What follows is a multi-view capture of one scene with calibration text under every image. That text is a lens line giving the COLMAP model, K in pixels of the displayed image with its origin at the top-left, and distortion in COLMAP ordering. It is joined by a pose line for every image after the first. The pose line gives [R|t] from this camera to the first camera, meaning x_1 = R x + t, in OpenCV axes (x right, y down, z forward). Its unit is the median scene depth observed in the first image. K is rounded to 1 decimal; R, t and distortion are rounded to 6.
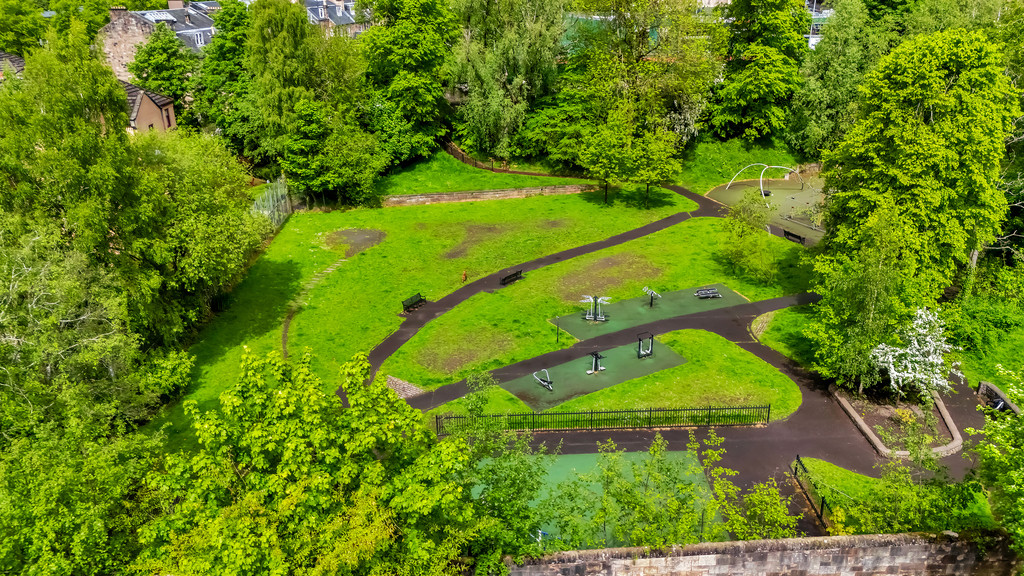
lens RADIAL K [[778.6, 0, 511.8], [0, 778.6, 288.4], [0, 0, 1]] dist [0.000052, -0.000009]
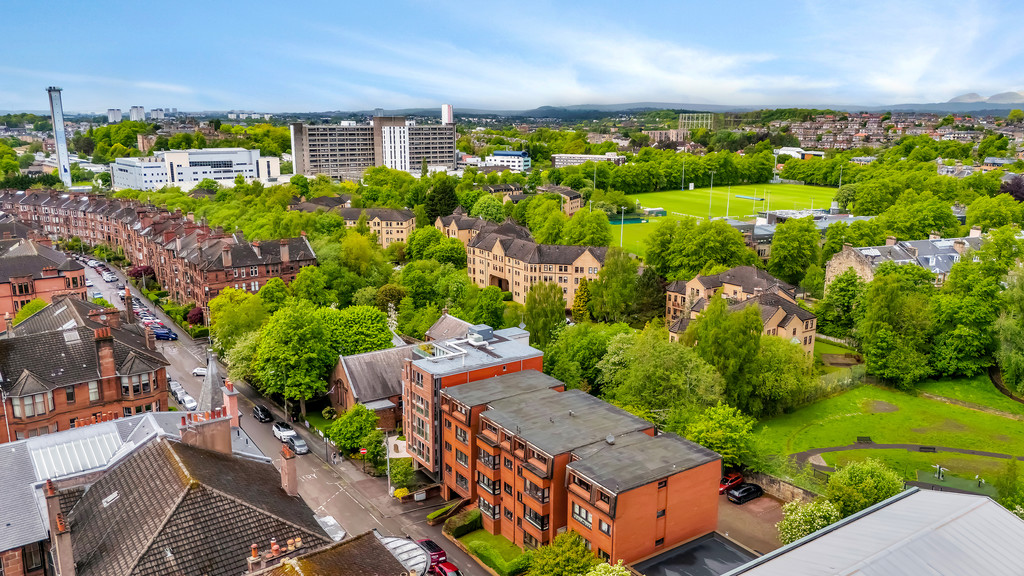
lens RADIAL K [[778.6, 0, 510.9], [0, 778.6, 288.7], [0, 0, 1]] dist [0.000052, -0.000009]
pose [[0.548811, 0.202334, -0.811090, 0.678230], [-0.328841, 0.944295, 0.013059, -0.053384], [0.768551, 0.259553, 0.584775, -0.758130]]
